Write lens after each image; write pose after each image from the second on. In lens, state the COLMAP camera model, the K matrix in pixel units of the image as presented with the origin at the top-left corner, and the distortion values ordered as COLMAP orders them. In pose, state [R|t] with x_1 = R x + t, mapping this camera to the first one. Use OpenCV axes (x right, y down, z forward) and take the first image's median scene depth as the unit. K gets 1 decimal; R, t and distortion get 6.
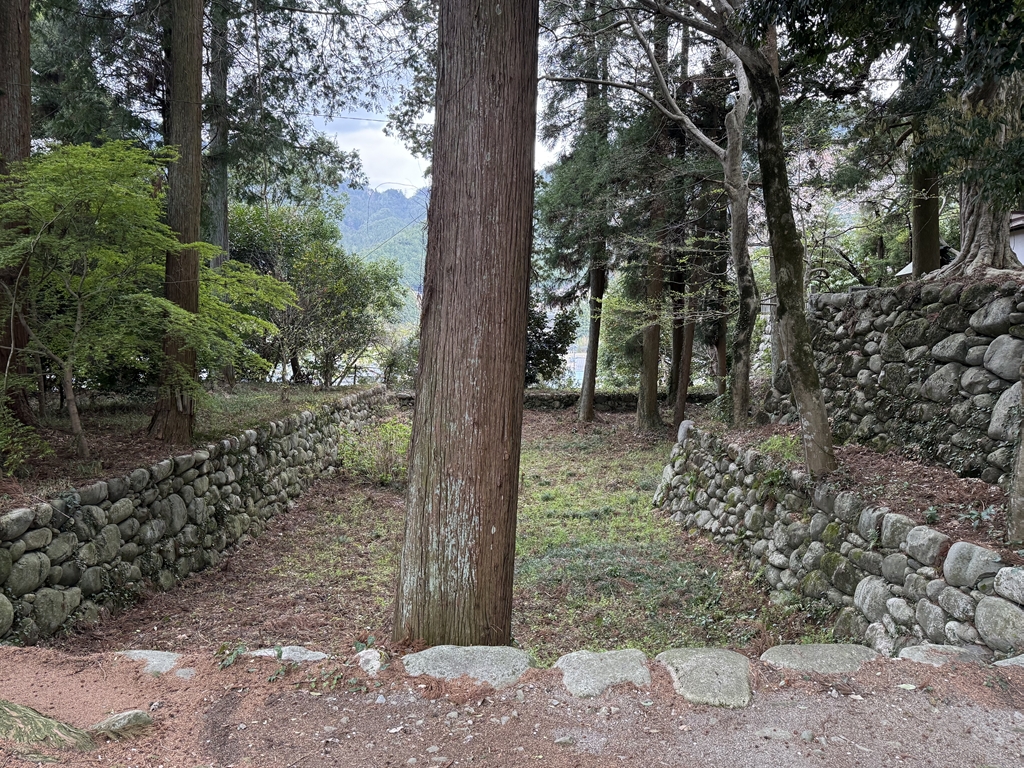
lens RADIAL K [[829.1, 0, 510.9], [0, 829.1, 382.0], [0, 0, 1]] dist [0.019413, -0.005725]
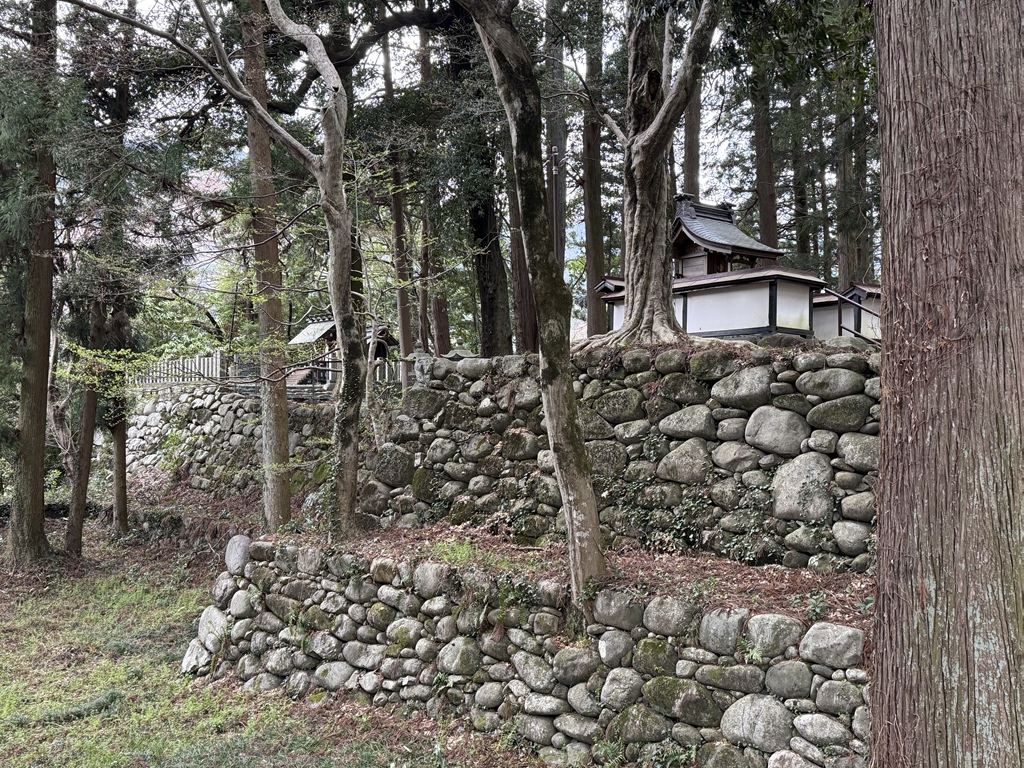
lens RADIAL K [[1082.5, 0, 511.6], [0, 1082.5, 381.8], [0, 0, 1]] dist [0.142952, 0.000000]
pose [[0.687518, 0.026665, 0.725678, -0.417554], [0.041645, 0.996233, -0.076061, -0.002458], [-0.724972, 0.082515, 0.683818, 0.315765]]
